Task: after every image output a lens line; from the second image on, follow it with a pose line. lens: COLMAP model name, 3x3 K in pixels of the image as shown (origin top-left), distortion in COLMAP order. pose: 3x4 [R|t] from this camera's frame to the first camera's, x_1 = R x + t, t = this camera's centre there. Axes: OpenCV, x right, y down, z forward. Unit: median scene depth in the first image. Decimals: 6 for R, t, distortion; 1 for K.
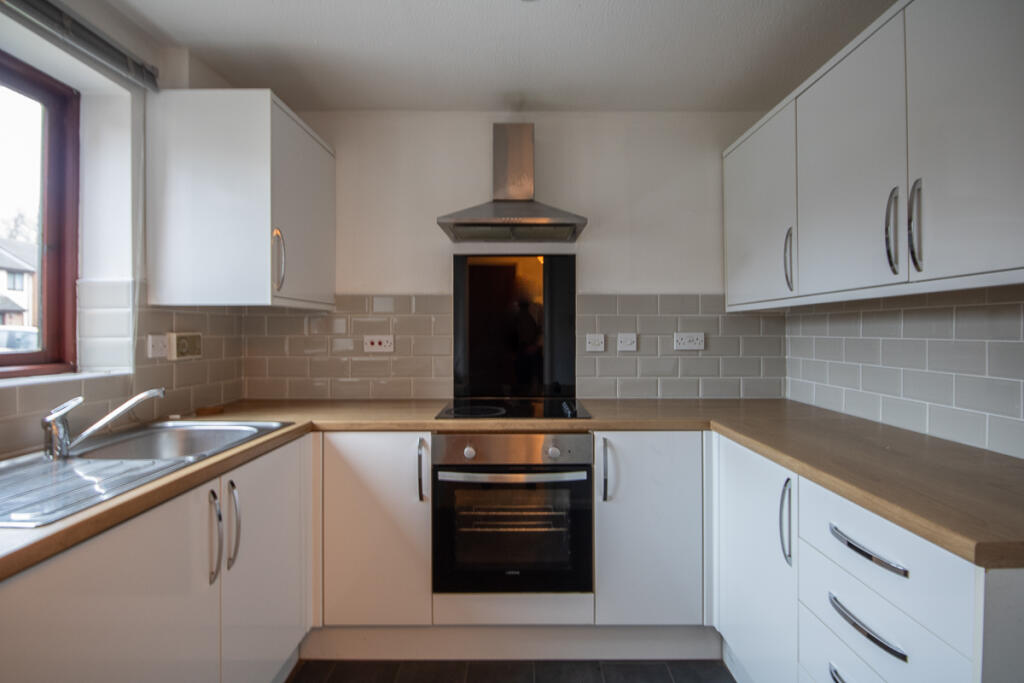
lens RADIAL K [[496.9, 0, 519.7], [0, 496.9, 330.8], [0, 0, 1]] dist [0.000094, 0.000196]
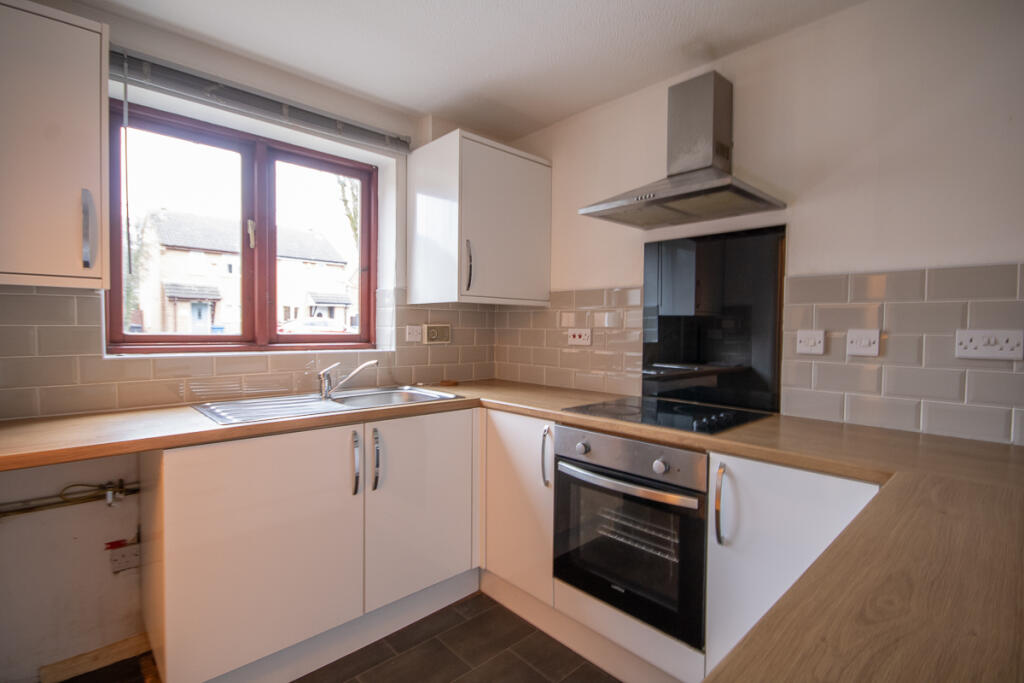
lens RADIAL K [[496.9, 0, 517.8], [0, 496.9, 343.5], [0, 0, 1]] dist [0.000094, 0.000196]
pose [[0.681733, 0.031972, -0.730902, 0.505367], [-0.011119, 0.999382, 0.033346, 0.008831], [0.731516, -0.014606, 0.681668, 0.244582]]
